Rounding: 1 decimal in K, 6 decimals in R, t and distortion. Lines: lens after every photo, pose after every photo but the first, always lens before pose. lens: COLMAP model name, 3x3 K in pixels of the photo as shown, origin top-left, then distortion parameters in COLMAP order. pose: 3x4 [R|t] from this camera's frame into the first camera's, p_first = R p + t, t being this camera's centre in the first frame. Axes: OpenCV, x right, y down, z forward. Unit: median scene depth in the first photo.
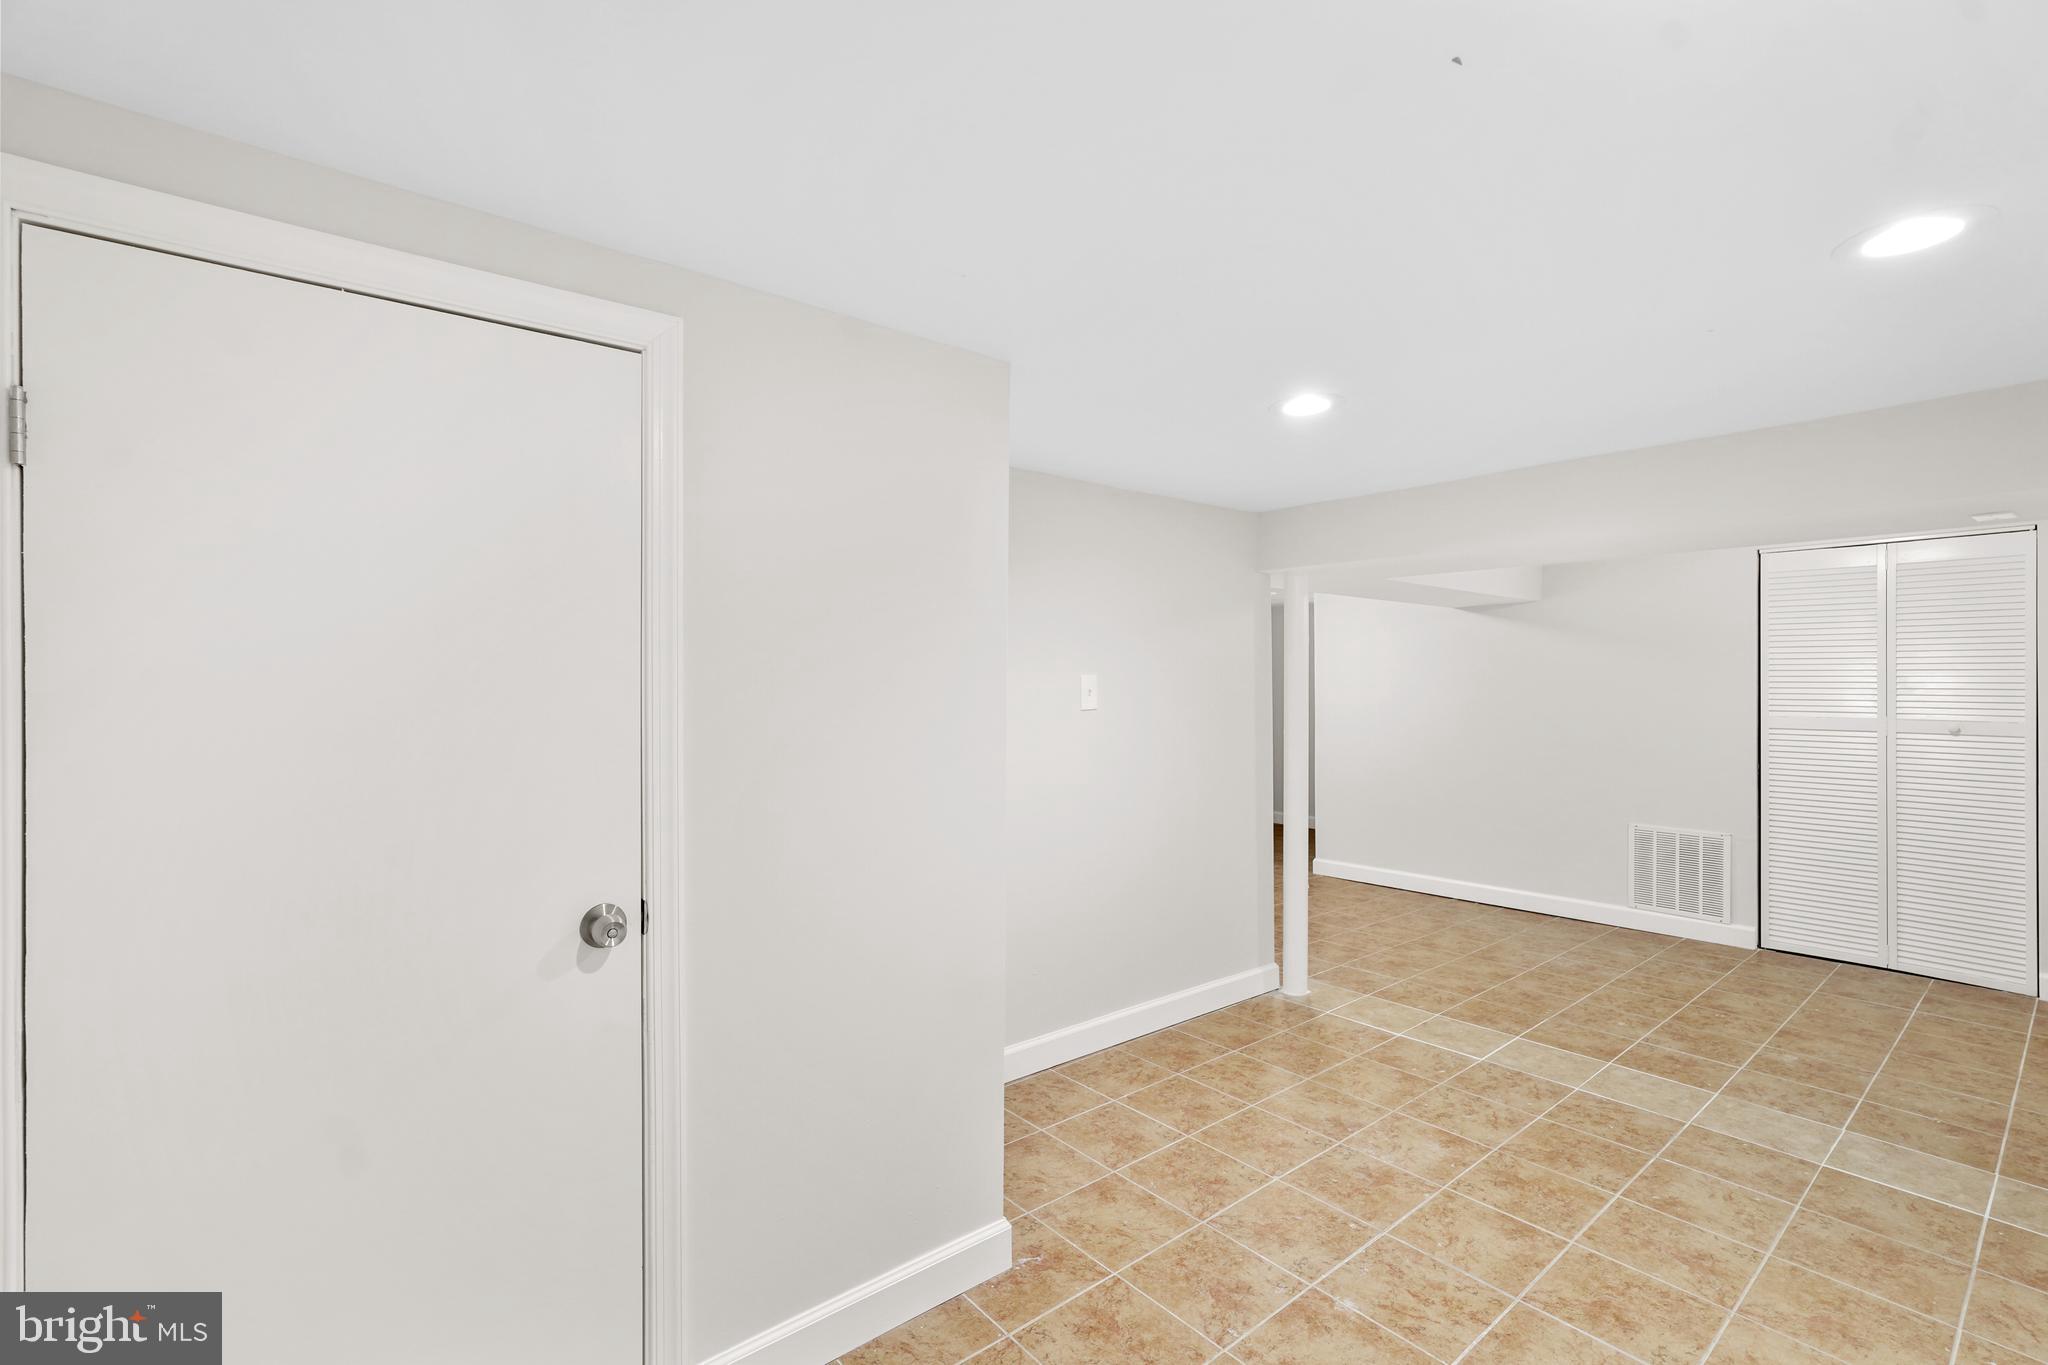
lens RADIAL K [[910.5, 0, 1011.7], [0, 910.5, 682.3], [0, 0, 1]] dist [-0.013839, 0.006985]
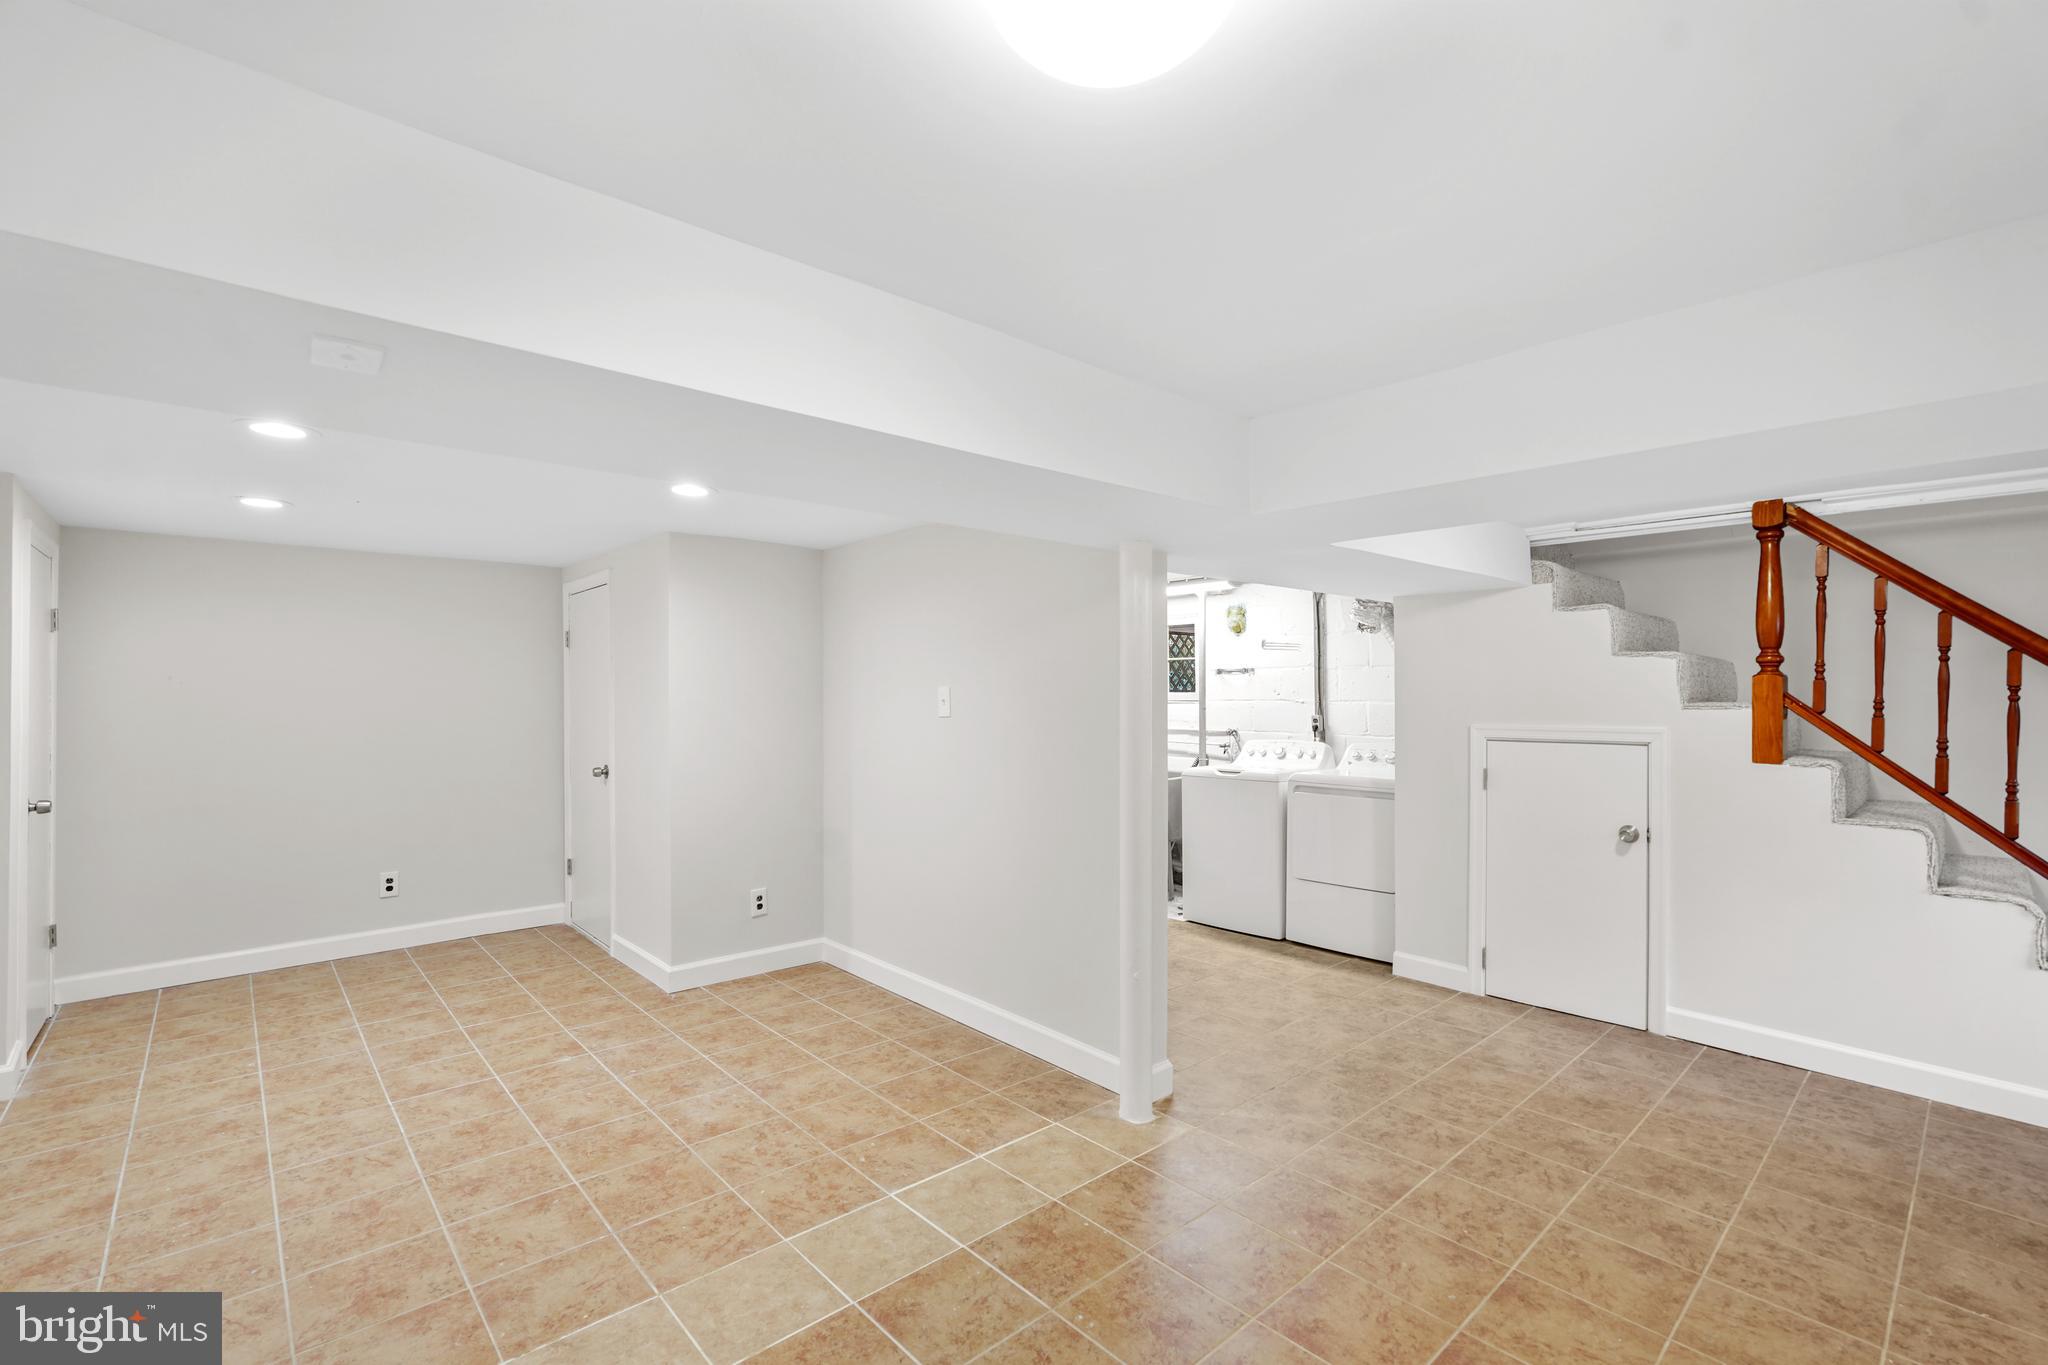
lens RADIAL K [[910.5, 0, 1038.8], [0, 910.5, 673.3], [0, 0, 1]] dist [-0.013839, 0.006985]
pose [[0.056302, -0.021616, -0.998180, 1.495220], [-0.002942, 0.999758, -0.021816, -0.001748], [0.998409, 0.004165, 0.056225, 1.251657]]
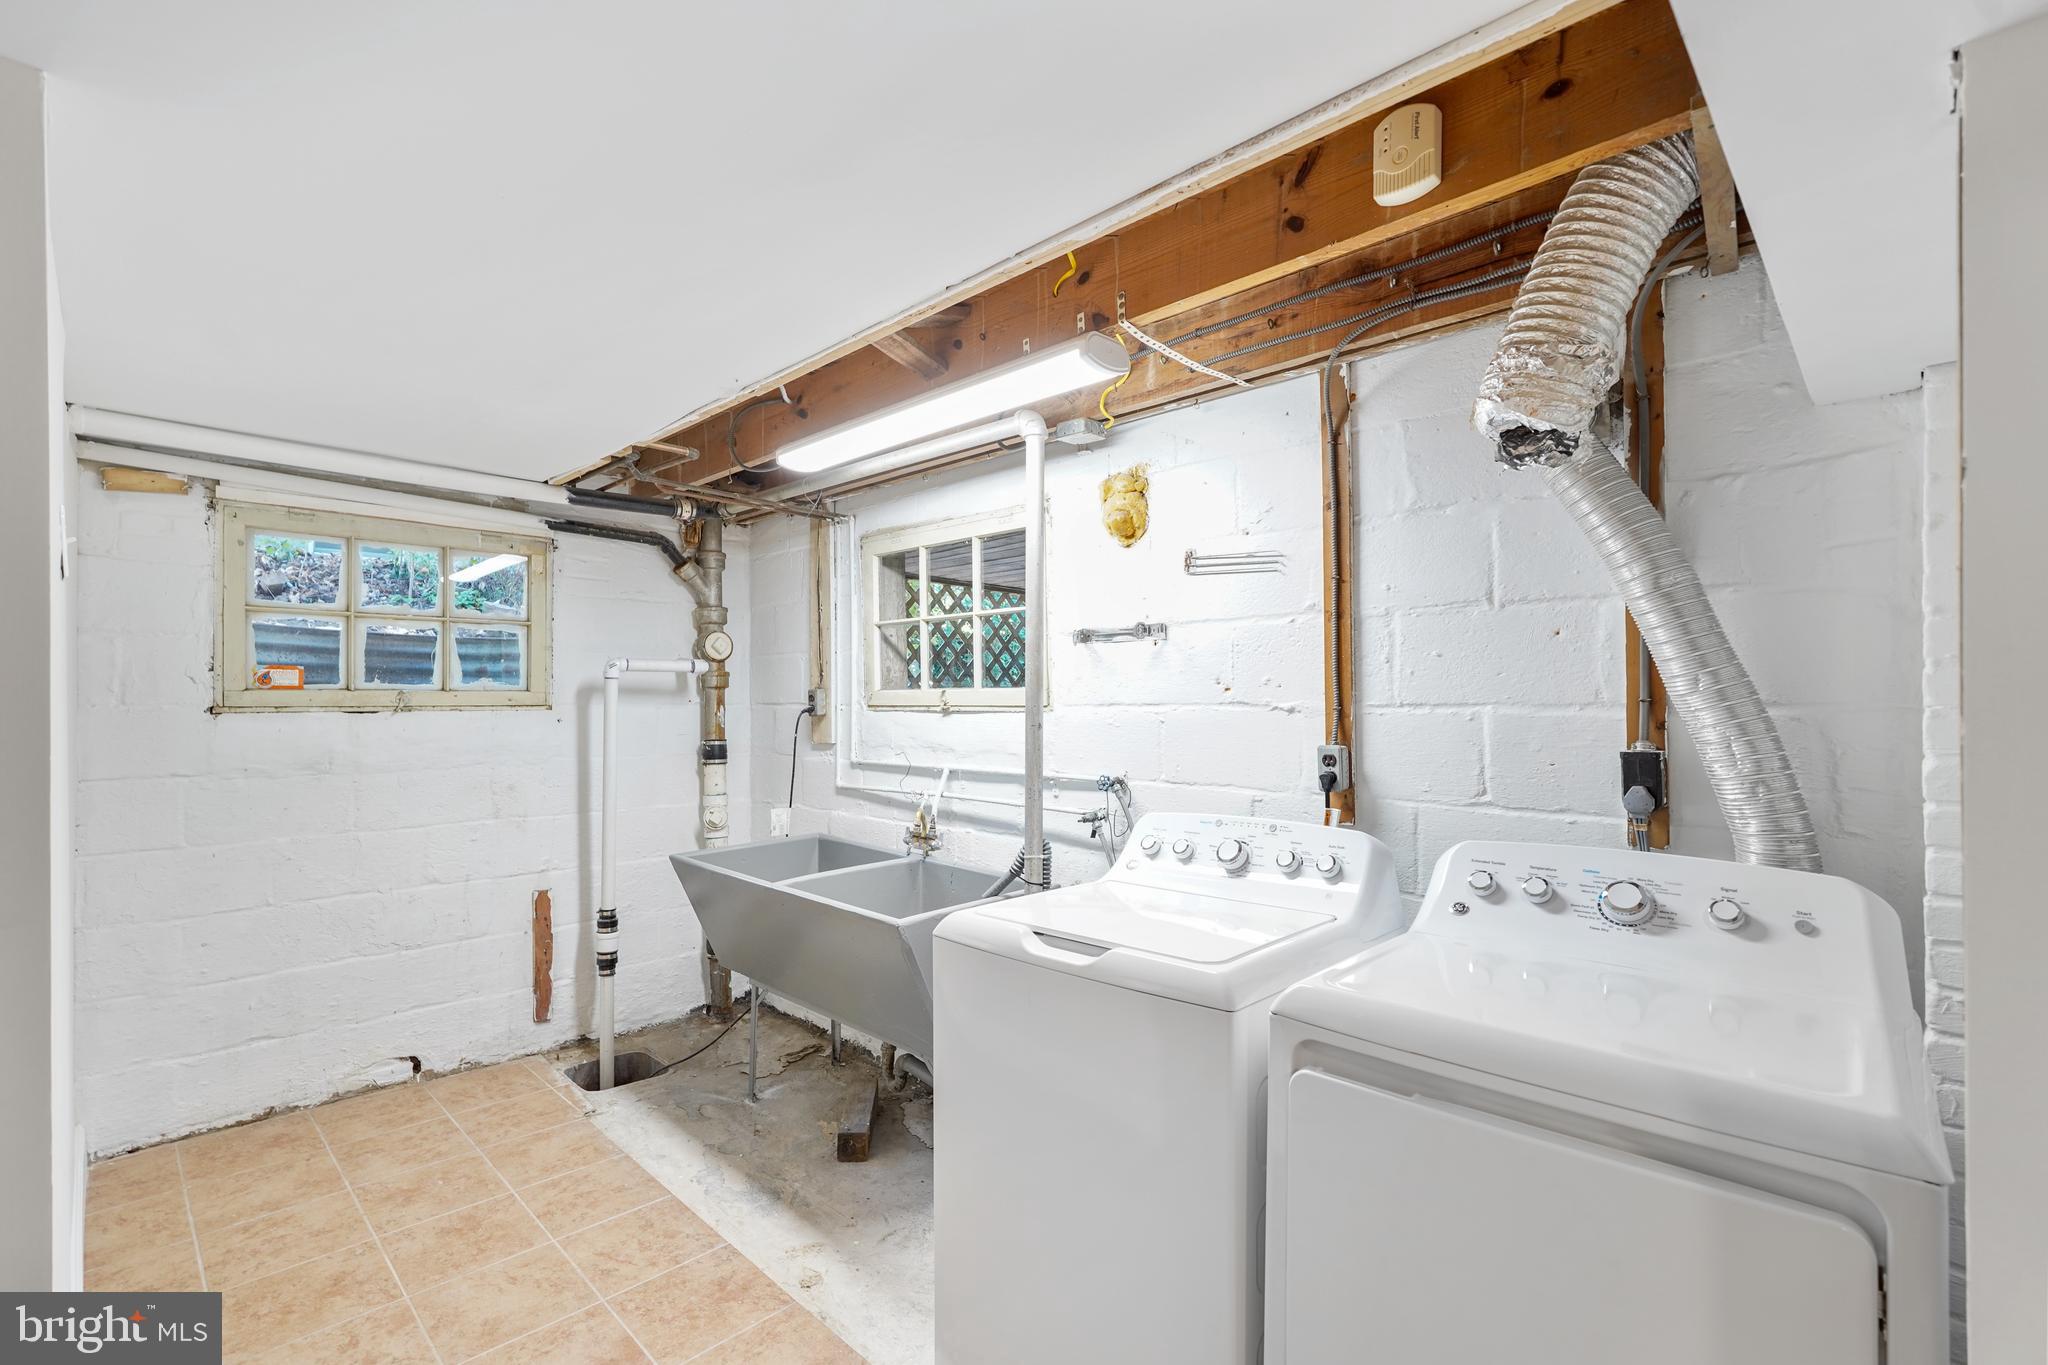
lens RADIAL K [[910.5, 0, 1038.0], [0, 910.5, 702.0], [0, 0, 1]] dist [-0.013839, 0.006985]
pose [[0.119499, -0.001761, -0.992833, 0.139633], [-0.002464, 0.999995, -0.002071, 0.013472], [0.992831, 0.002694, 0.119494, 1.682215]]
